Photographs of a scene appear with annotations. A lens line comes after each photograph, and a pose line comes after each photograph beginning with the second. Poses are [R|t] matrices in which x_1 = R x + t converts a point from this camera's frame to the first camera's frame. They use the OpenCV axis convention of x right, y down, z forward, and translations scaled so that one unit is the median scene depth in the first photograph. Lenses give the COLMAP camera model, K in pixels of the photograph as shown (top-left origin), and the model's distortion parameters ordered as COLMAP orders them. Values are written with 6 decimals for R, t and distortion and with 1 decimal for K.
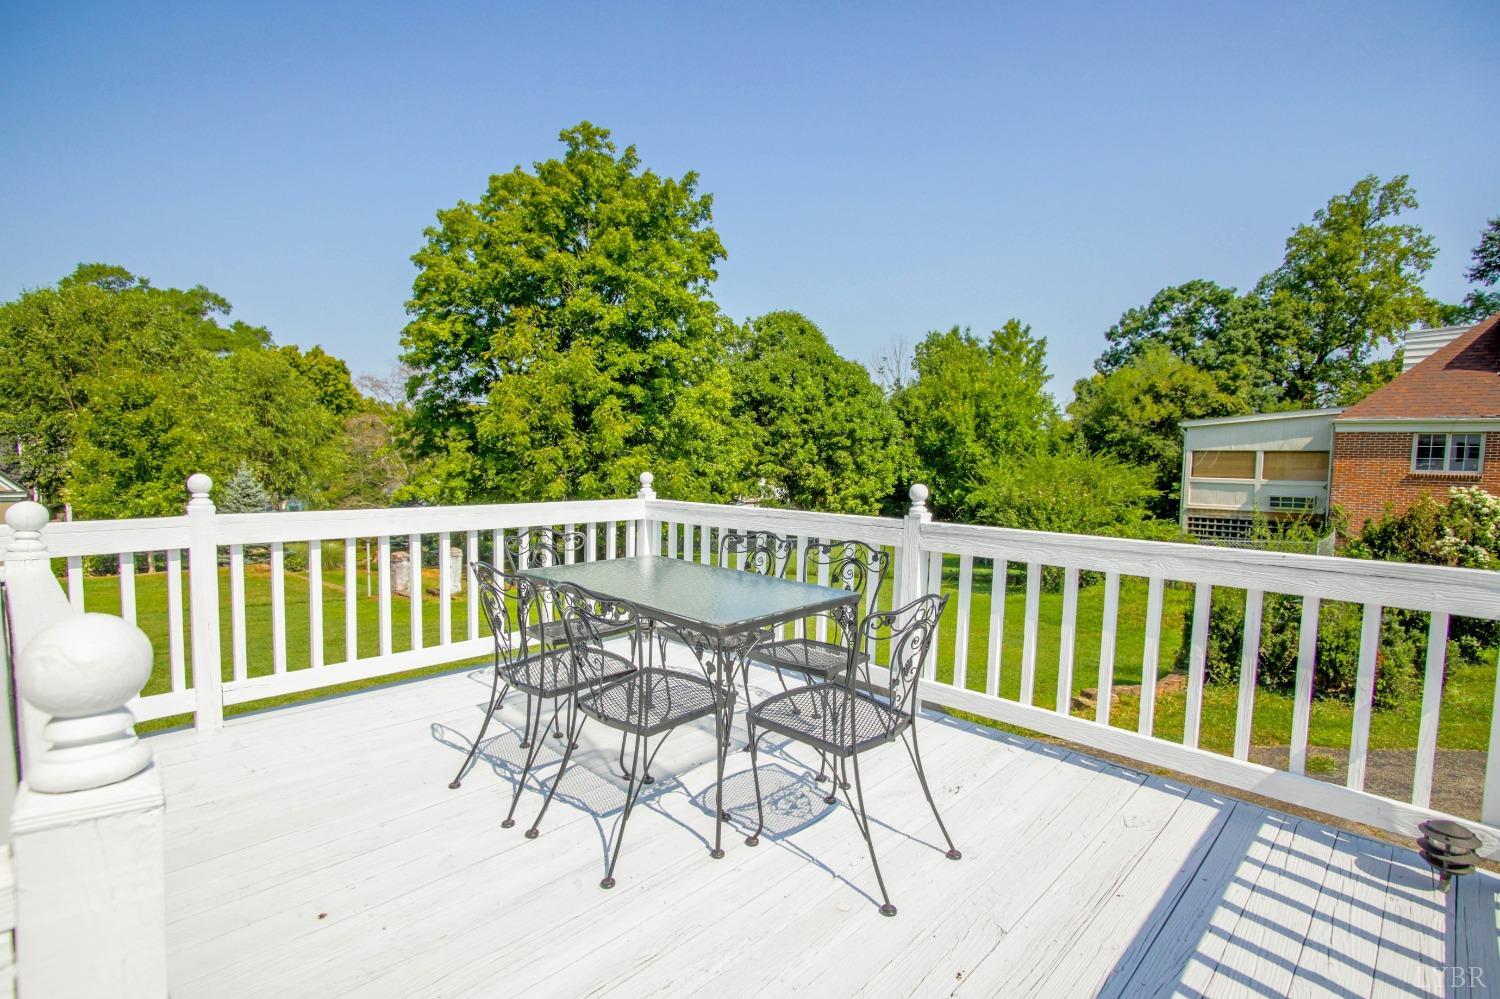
lens RADIAL K [[712.2, 0, 746.0], [0, 712.2, 502.6], [0, 0, 1]] dist [0.034076, -0.019115]
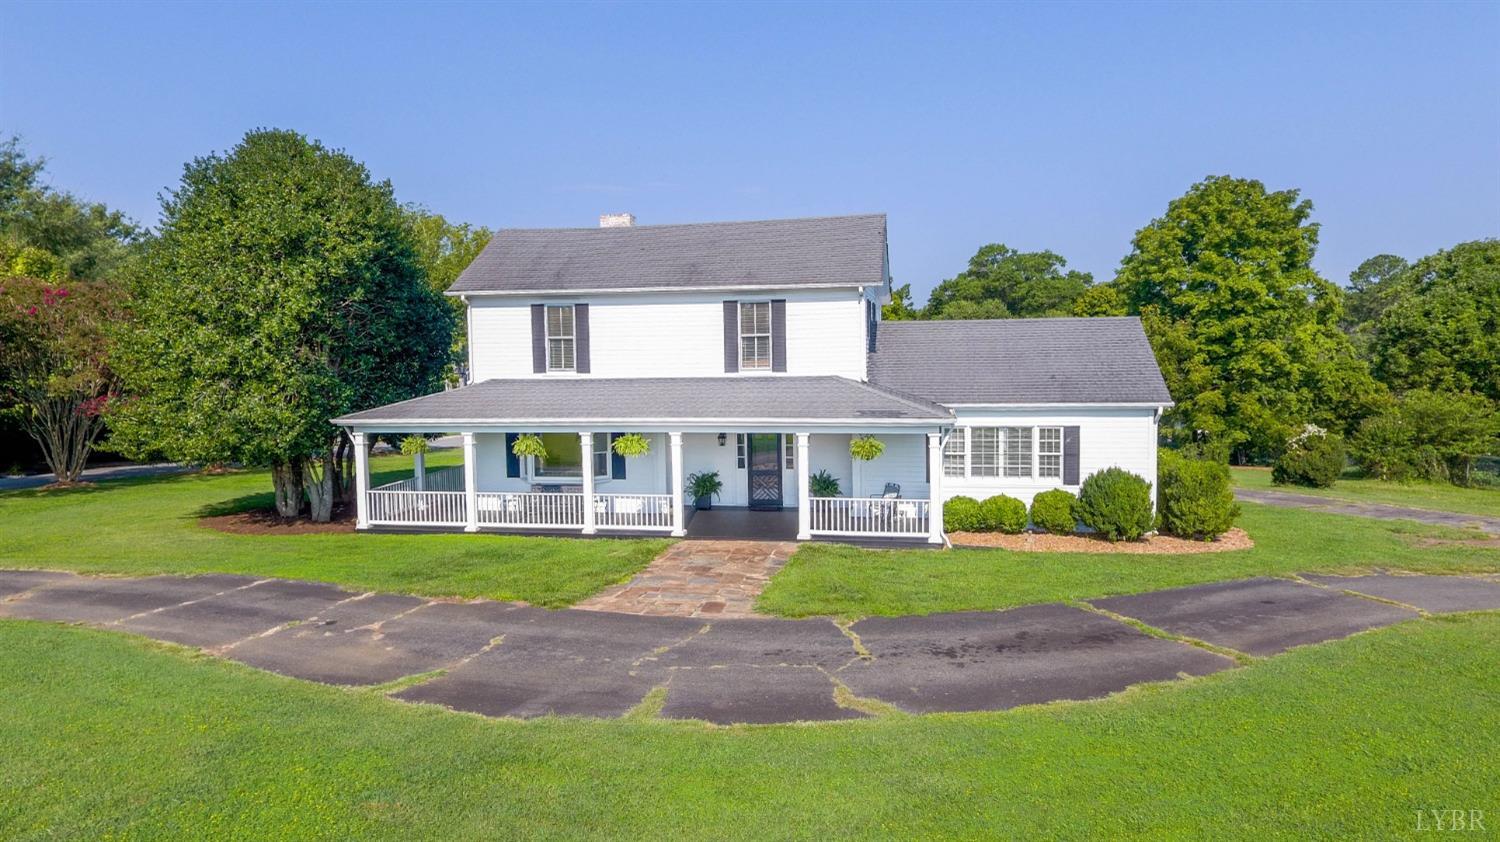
lens RADIAL K [[876.5, 0, 750.0], [0, 876.5, 421.0], [0, 0, 1]] dist [0.000335, 0.000376]
pose [[0.534558, 0.039056, -0.844229, 0.718752], [-0.032780, 0.999138, 0.025466, -0.005915], [0.844496, 0.014060, 0.535377, -0.714859]]
